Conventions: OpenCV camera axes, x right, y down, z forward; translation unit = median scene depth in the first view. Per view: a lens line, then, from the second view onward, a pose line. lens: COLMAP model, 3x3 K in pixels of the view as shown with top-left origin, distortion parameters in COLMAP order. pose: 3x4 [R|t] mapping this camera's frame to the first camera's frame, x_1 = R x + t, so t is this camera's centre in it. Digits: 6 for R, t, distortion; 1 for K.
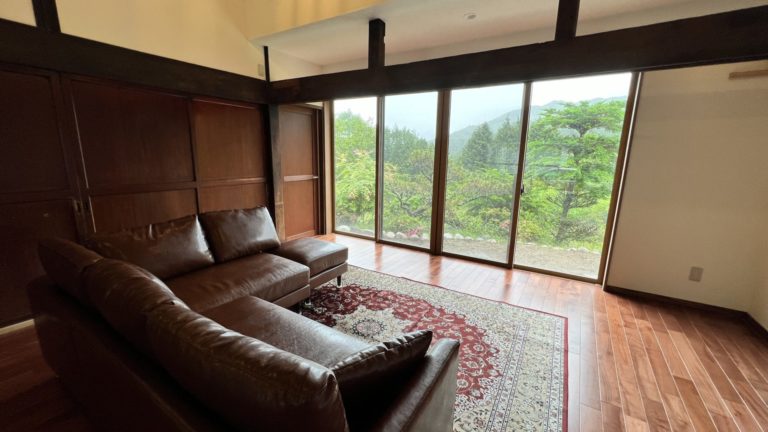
lens RADIAL K [[307.8, 0, 378.0], [0, 307.8, 215.1], [0, 0, 1]] dist [-0.002750, -0.000053]
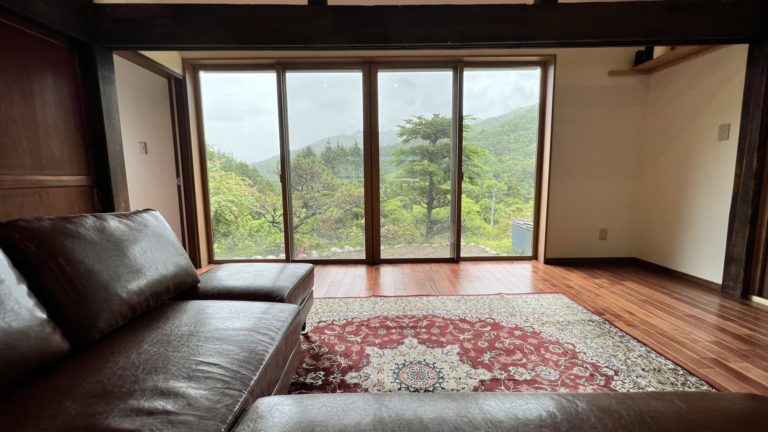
lens RADIAL K [[307.8, 0, 380.7], [0, 307.8, 218.3], [0, 0, 1]] dist [-0.002750, -0.000053]
pose [[0.842846, -0.096142, 0.529497, -0.304786], [0.130769, 0.991011, -0.028215, 0.042789], [-0.522025, 0.093022, 0.847842, 0.369530]]
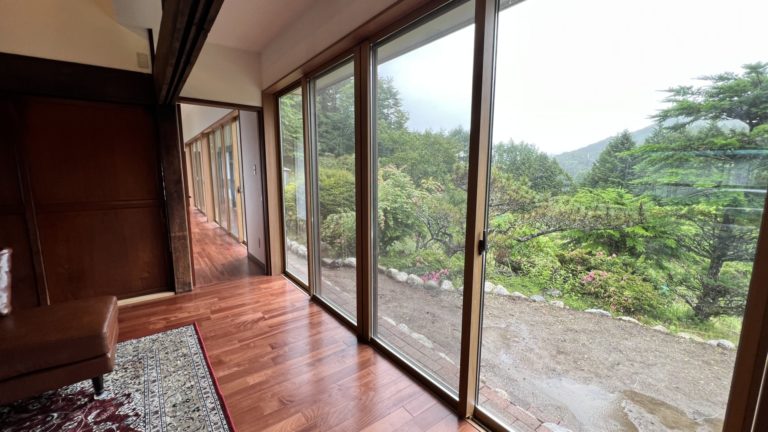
lens RADIAL K [[307.8, 0, 379.6], [0, 307.8, 215.2], [0, 0, 1]] dist [-0.002750, -0.000053]
pose [[0.936522, 0.036055, -0.348751, 0.550634], [-0.055320, 0.997434, -0.045437, -0.106019], [0.346218, 0.061845, 0.936114, 0.630237]]
